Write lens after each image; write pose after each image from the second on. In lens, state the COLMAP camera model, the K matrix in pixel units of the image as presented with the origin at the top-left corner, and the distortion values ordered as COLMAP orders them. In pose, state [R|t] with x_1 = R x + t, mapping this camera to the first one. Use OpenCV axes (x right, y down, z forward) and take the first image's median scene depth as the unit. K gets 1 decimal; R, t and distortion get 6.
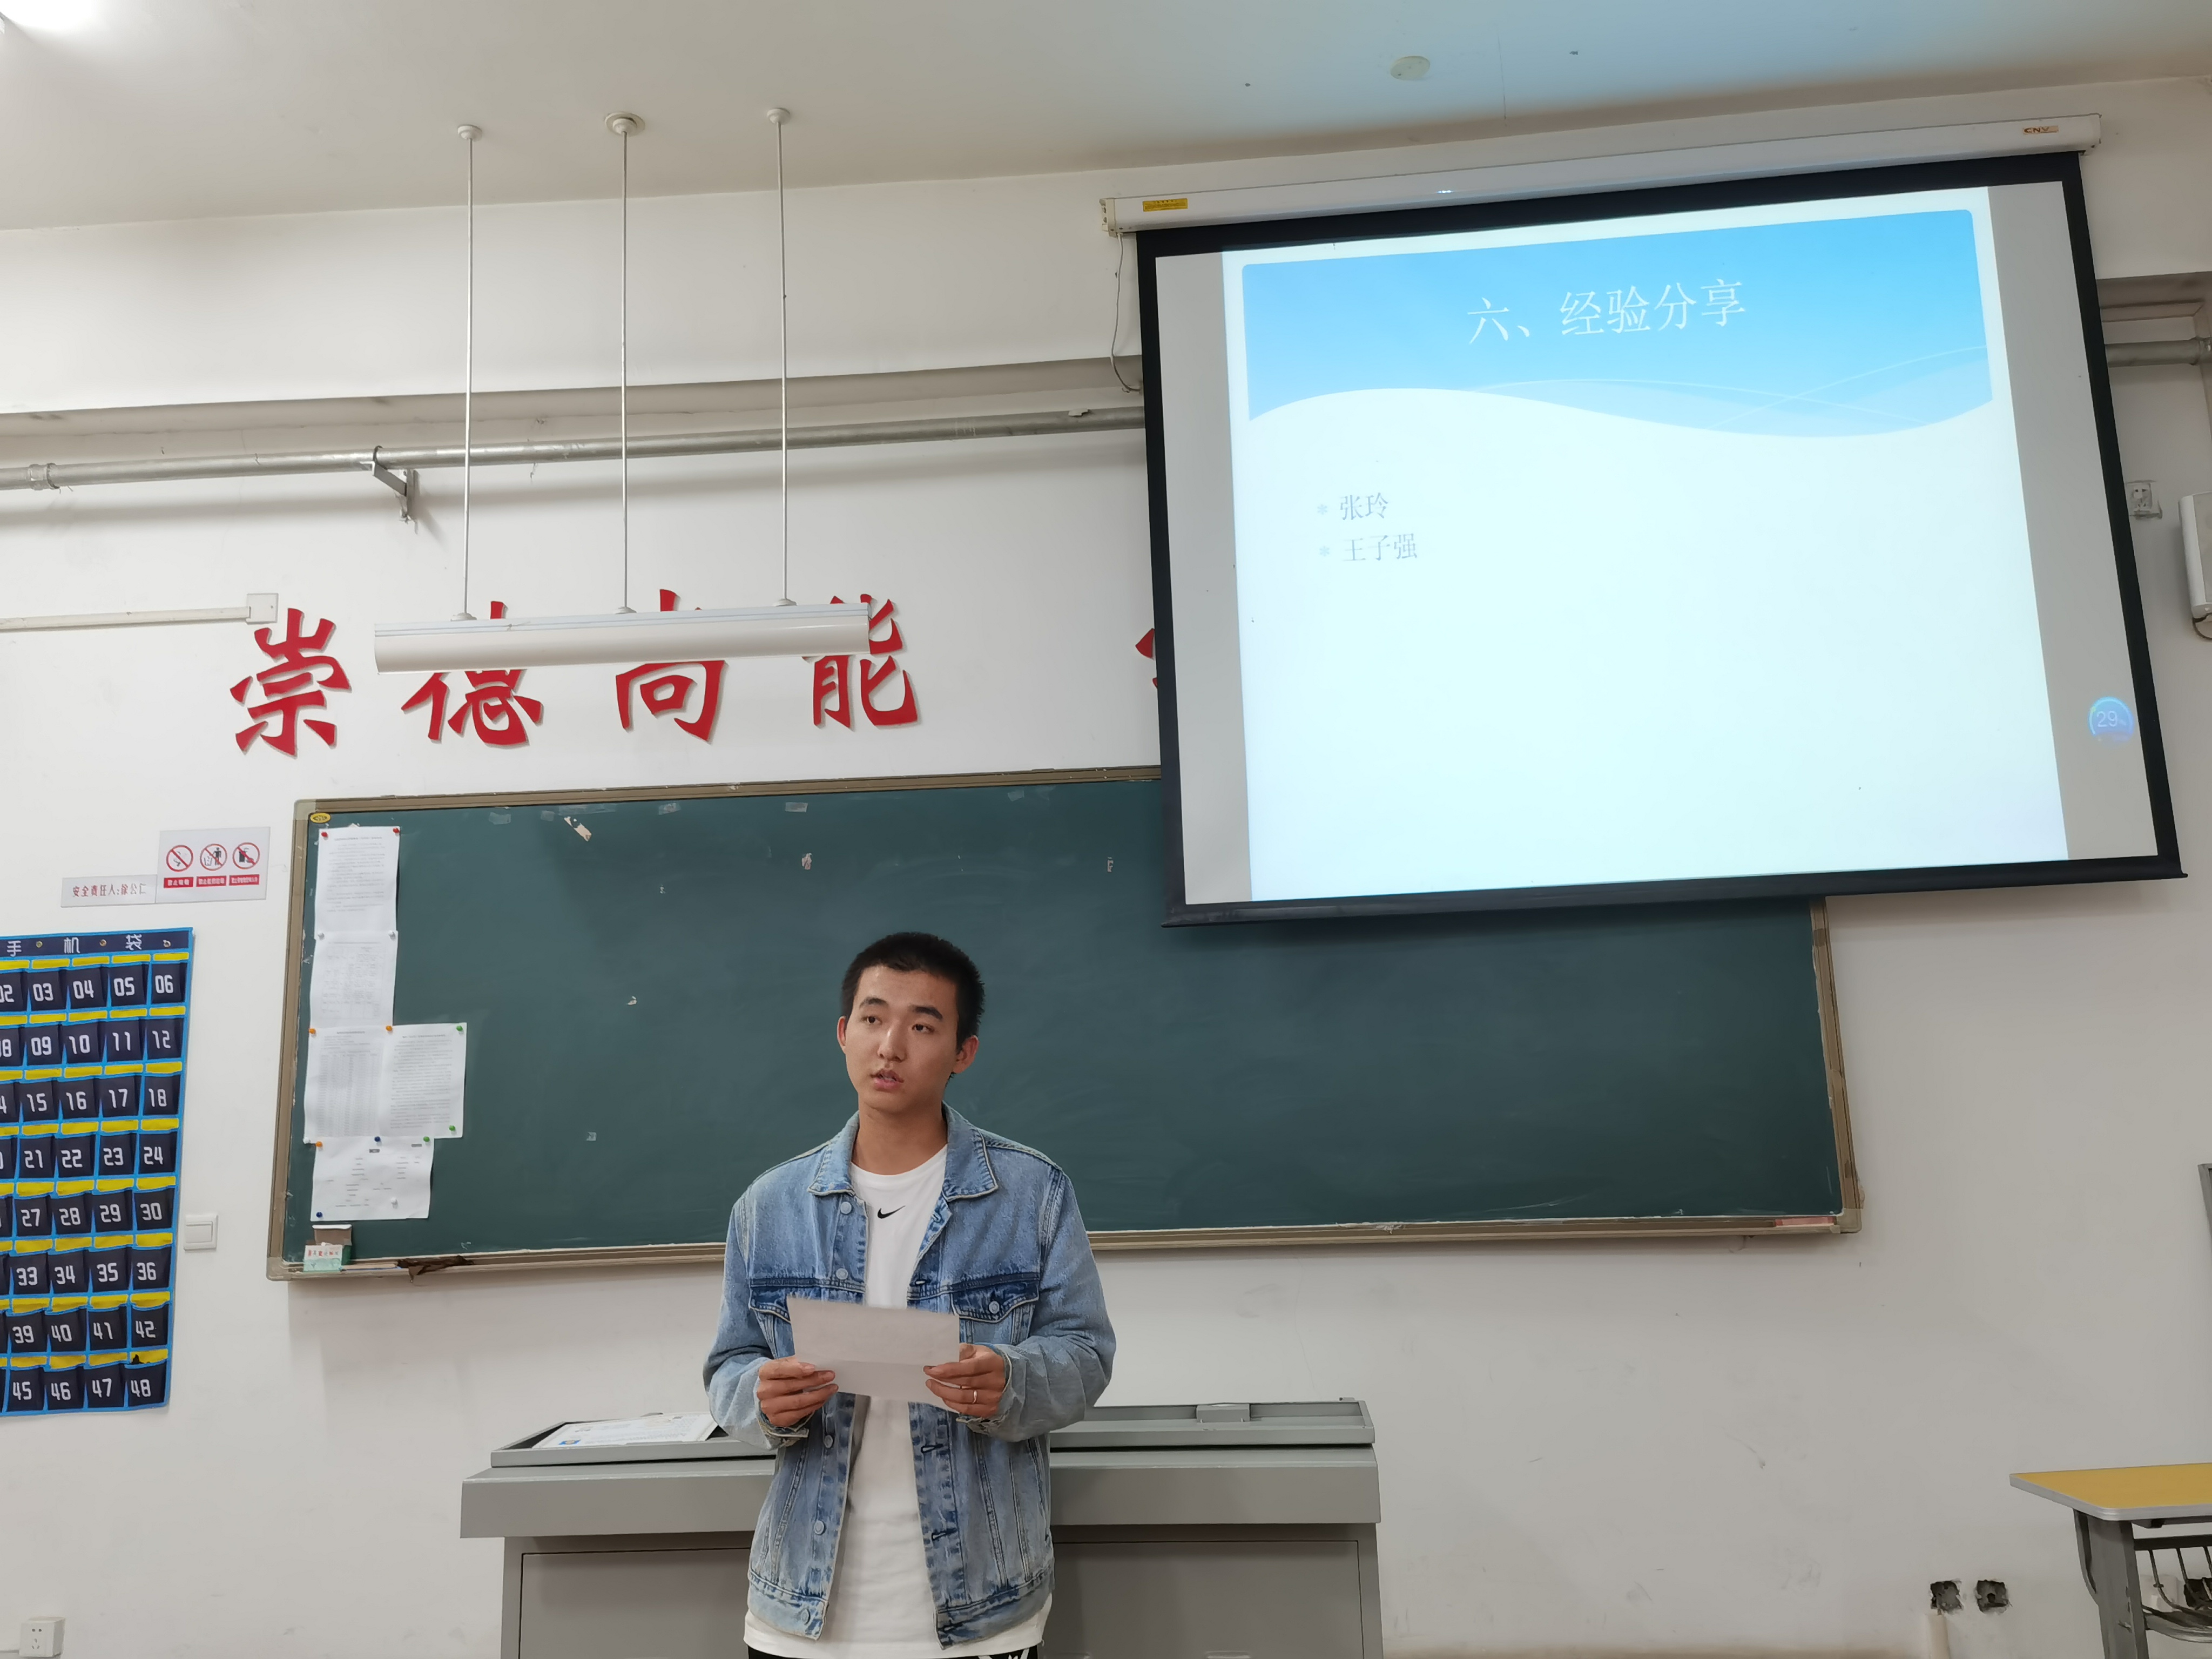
lens RADIAL K [[1903.6, 0, 1115.8], [0, 1903.6, 817.7], [0, 0, 1]] dist [0.110948, -0.128032]
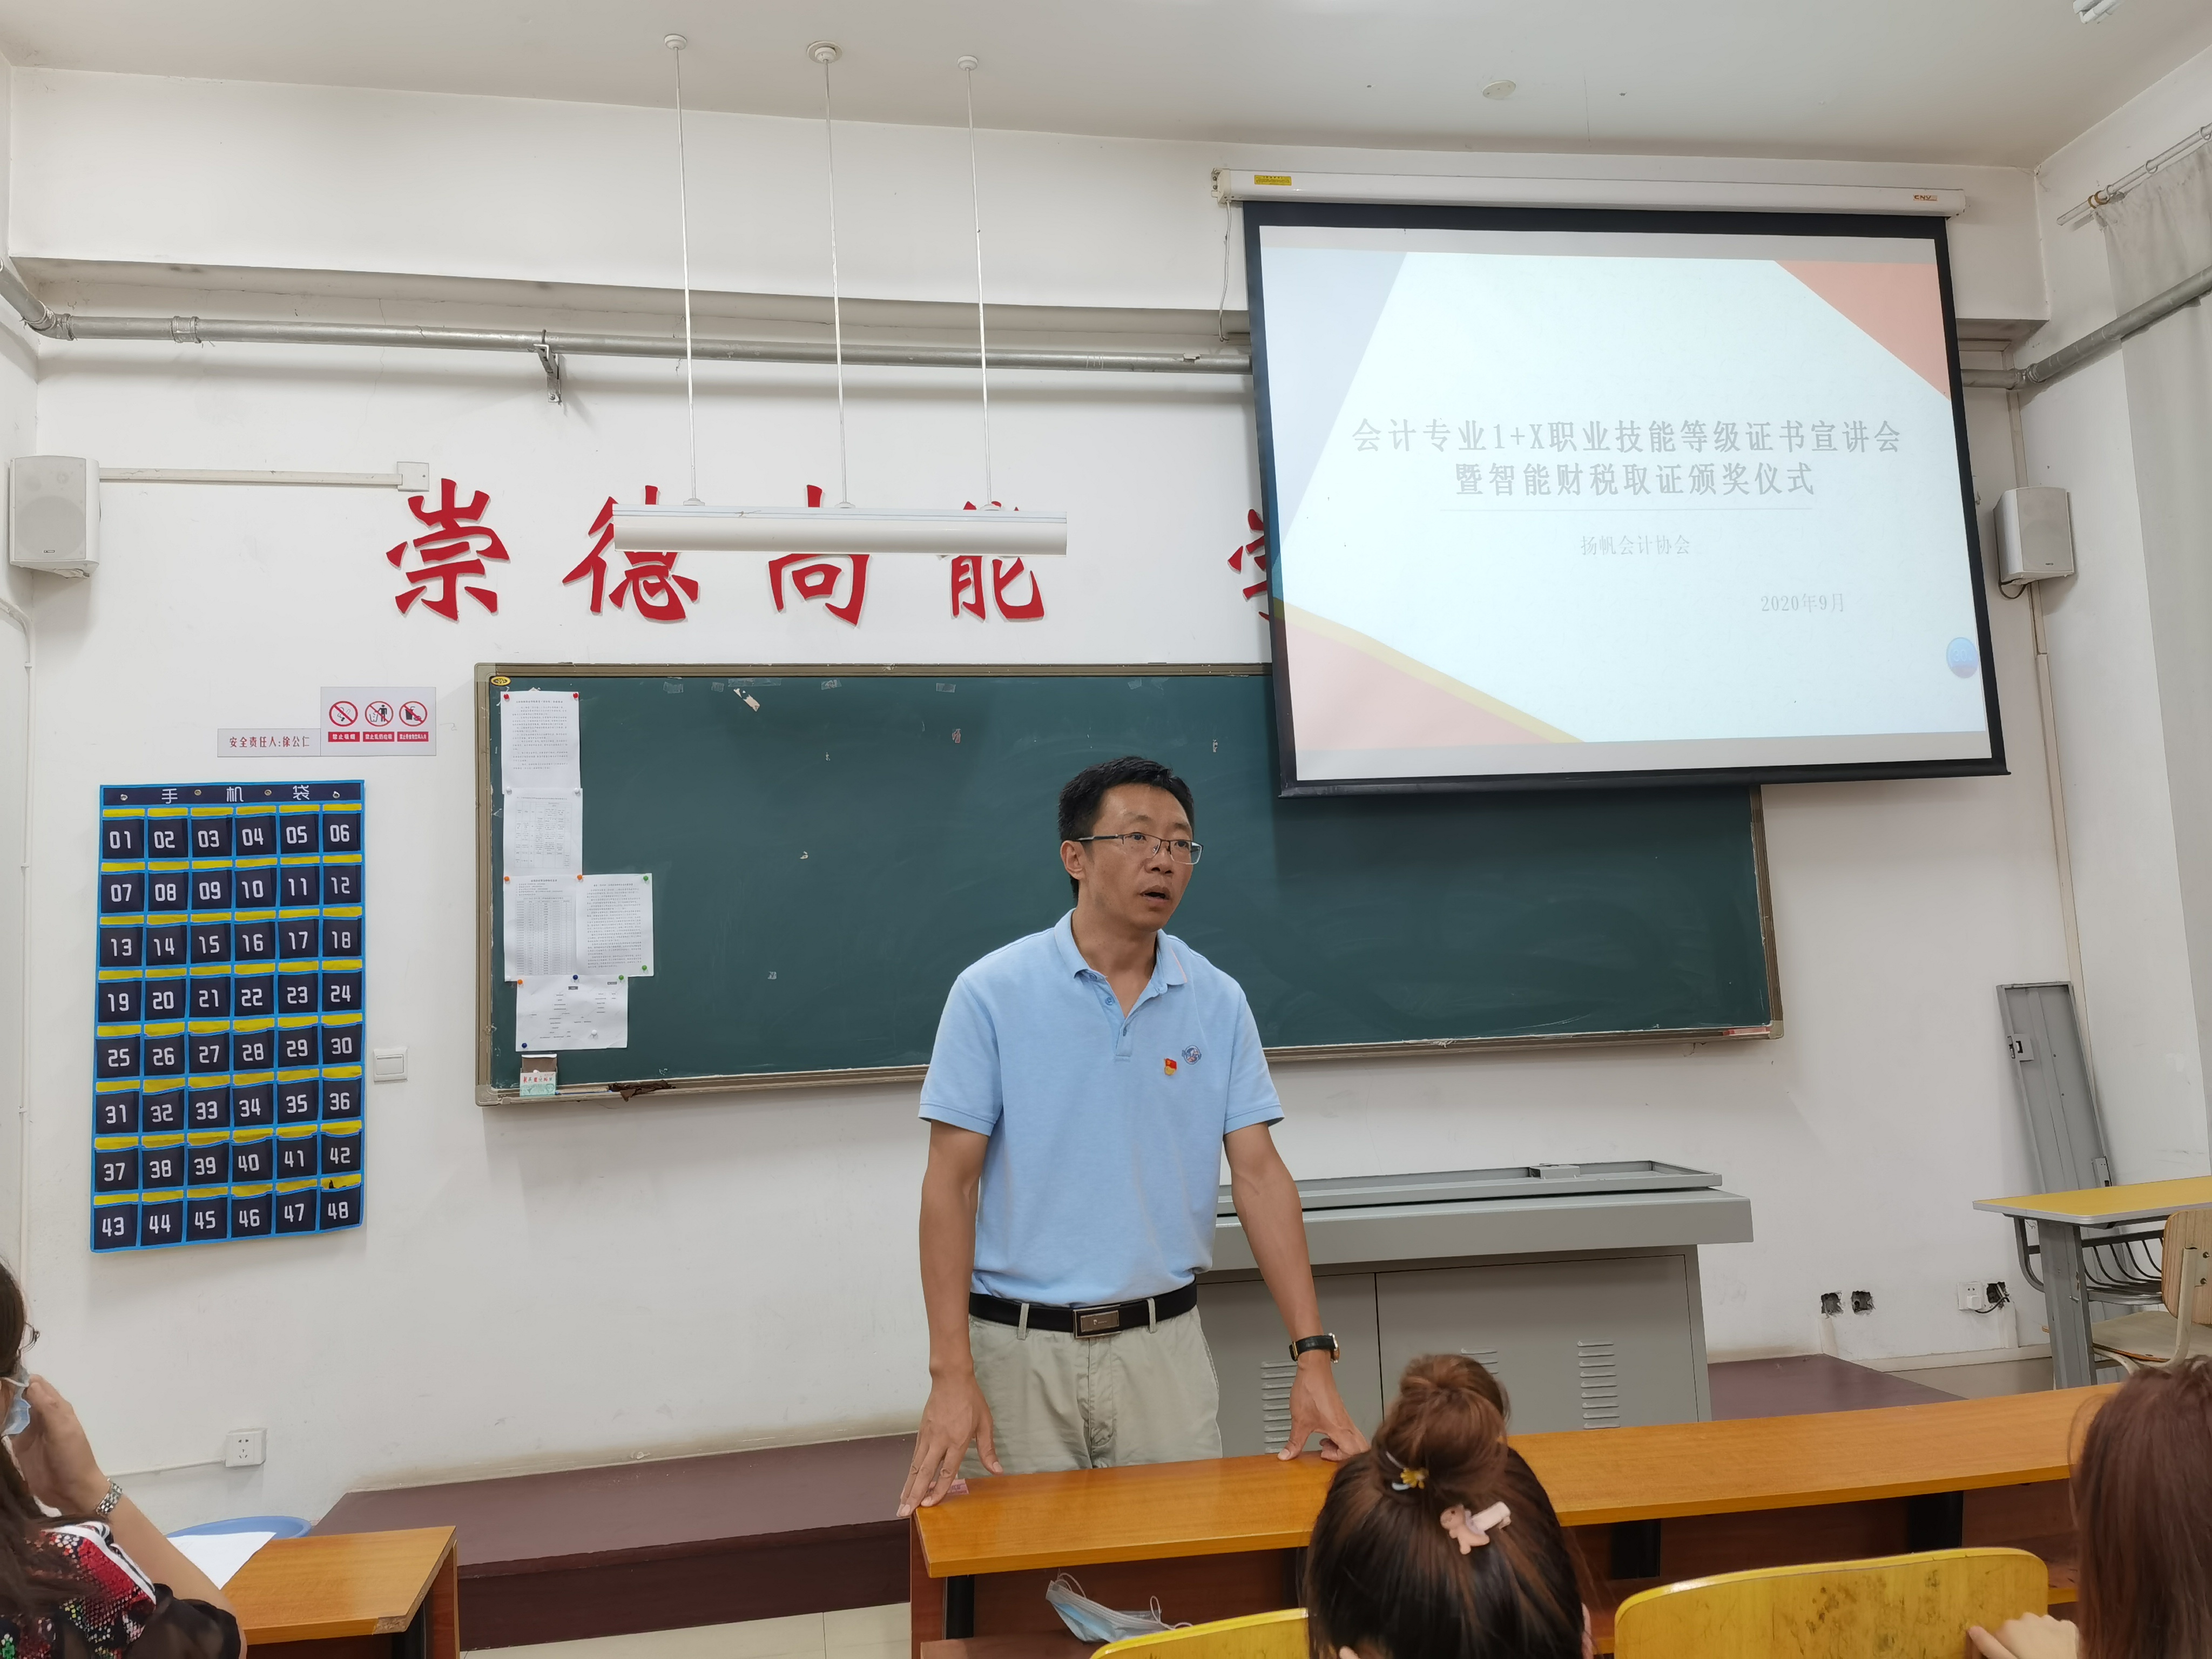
lens RADIAL K [[1703.1, 0, 1121.3], [0, 1703.1, 825.2], [0, 0, 1]] dist [0.094033, -0.091720]
pose [[0.966343, 0.016328, 0.256738, -0.326003], [-0.030804, 0.998148, 0.052465, 0.019701], [-0.255406, -0.058608, 0.965056, -0.009552]]
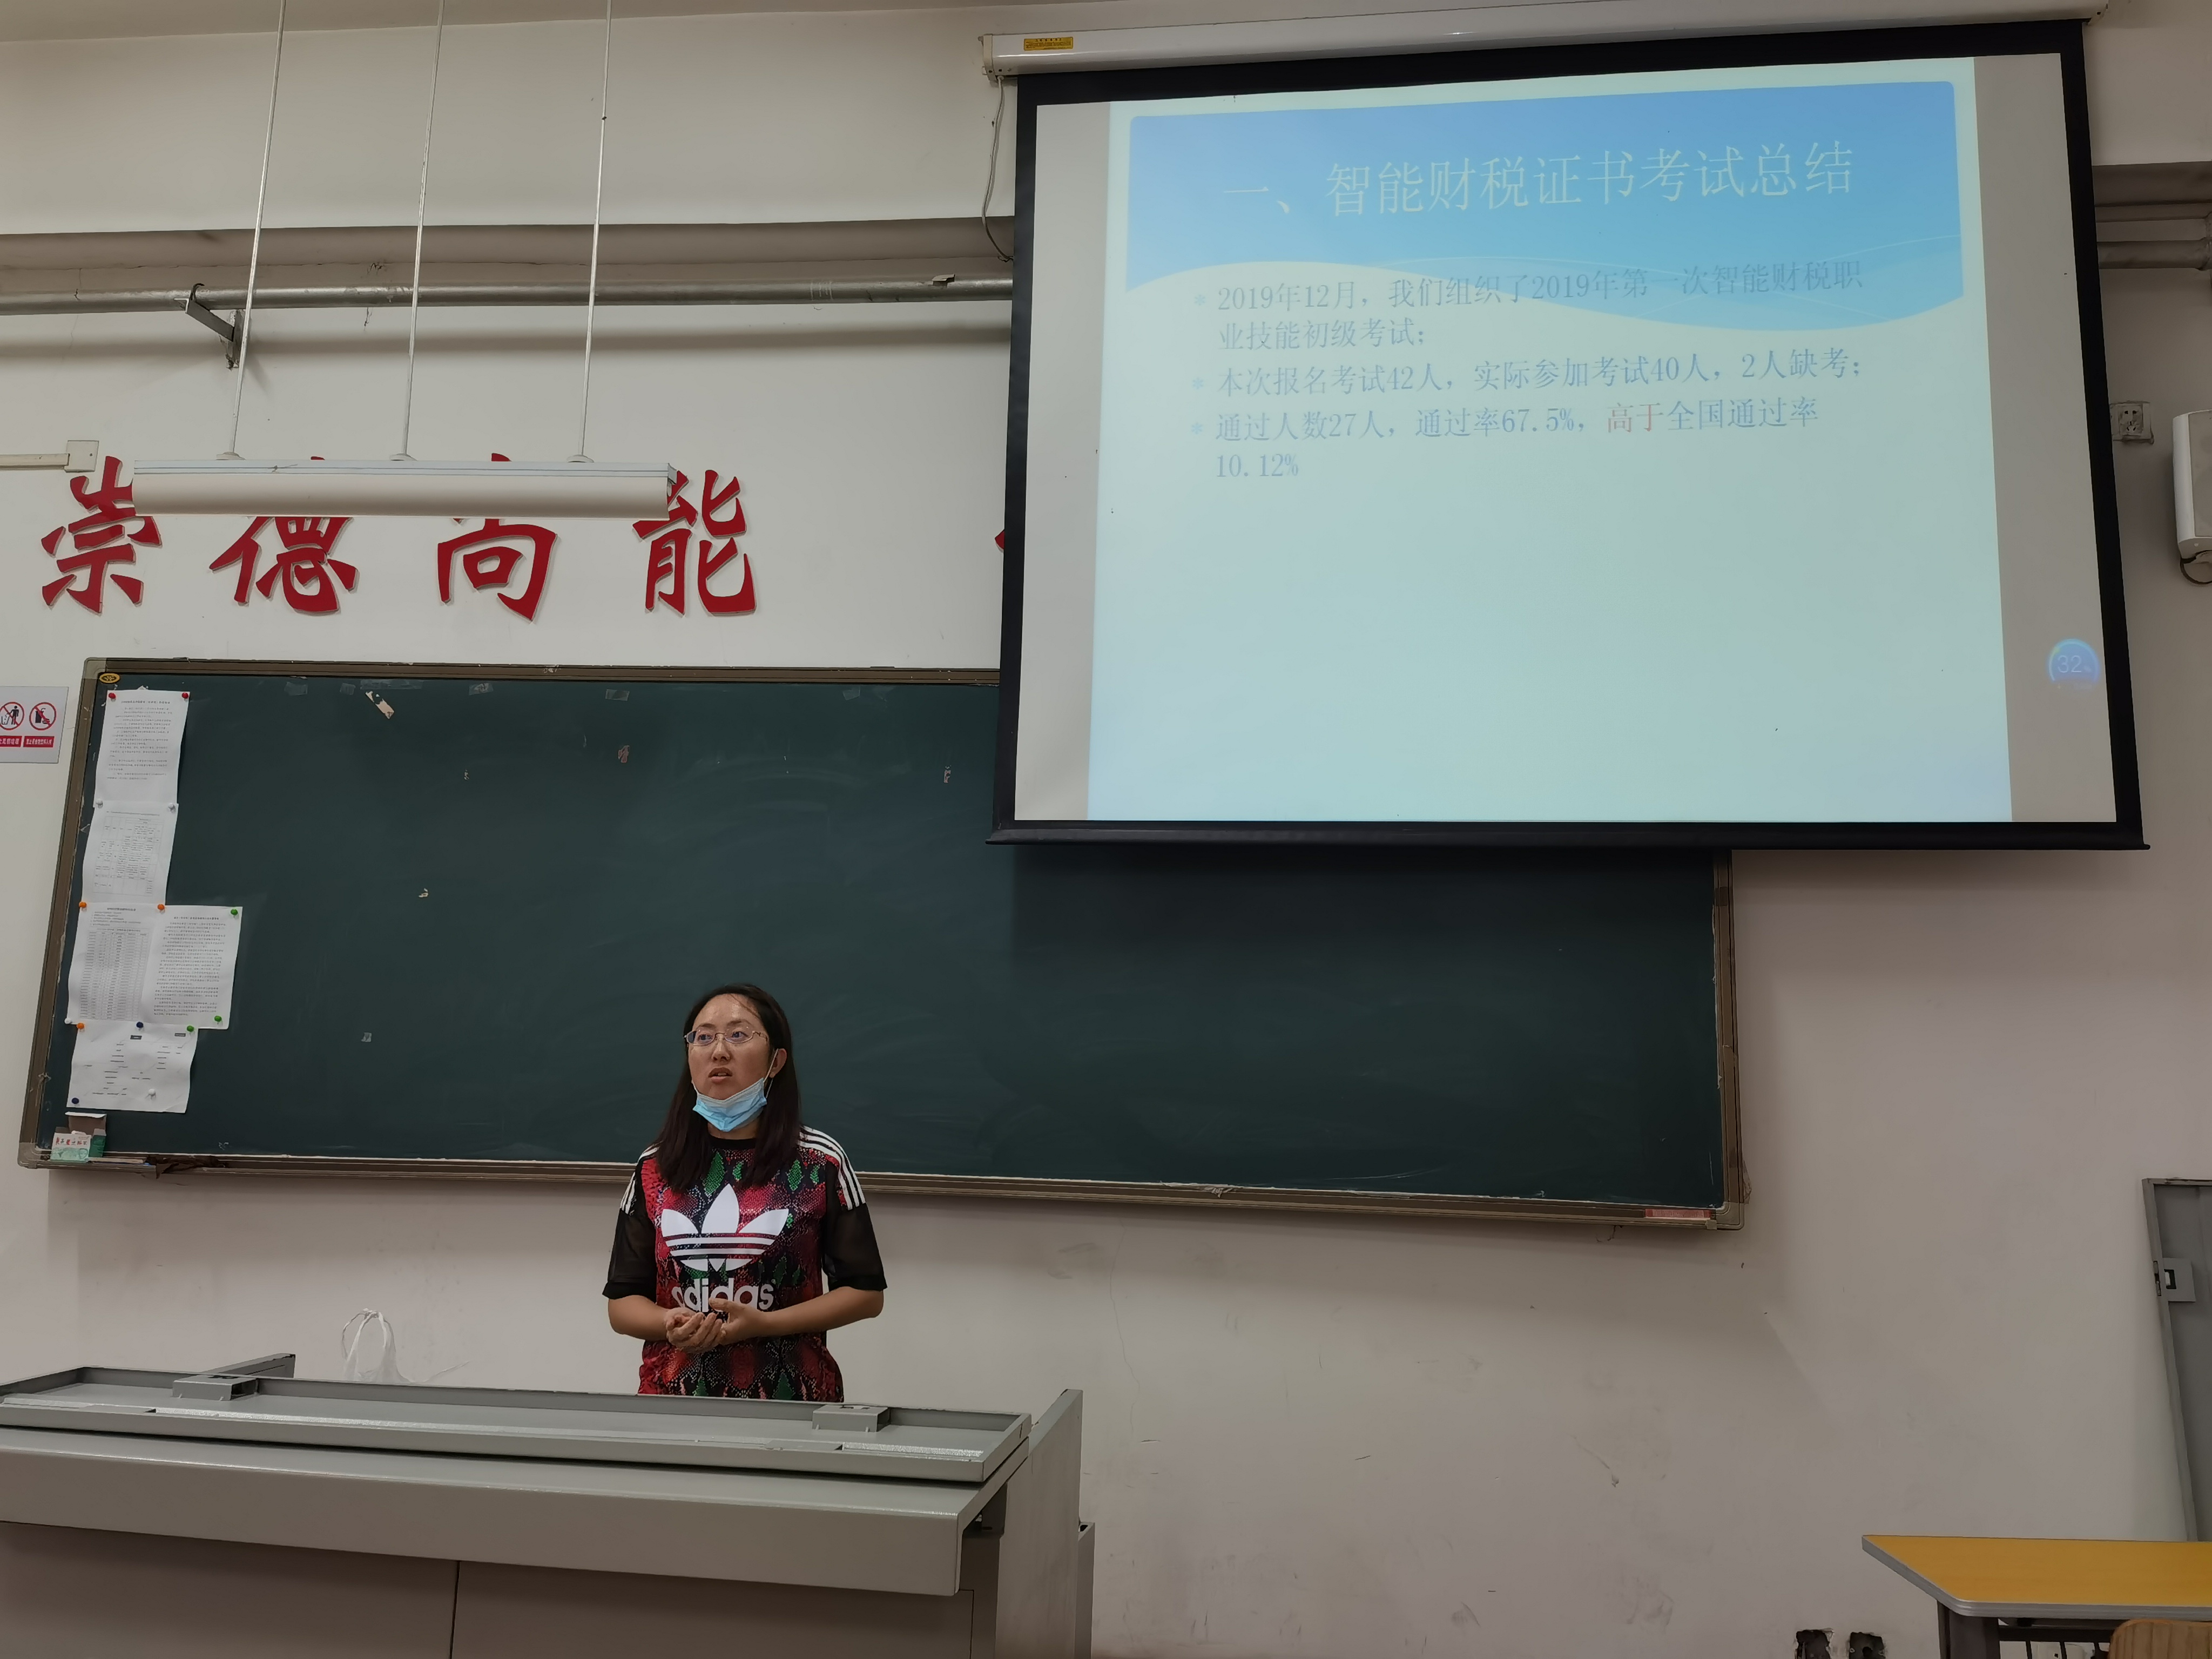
lens RADIAL K [[1703.1, 0, 1114.9], [0, 1703.1, 831.5], [0, 0, 1]] dist [0.094033, -0.091720]
pose [[0.997408, 0.057076, -0.043817, 0.112904], [-0.056232, 0.998212, 0.020245, 0.029998], [0.044895, -0.017729, 0.998834, 0.186026]]
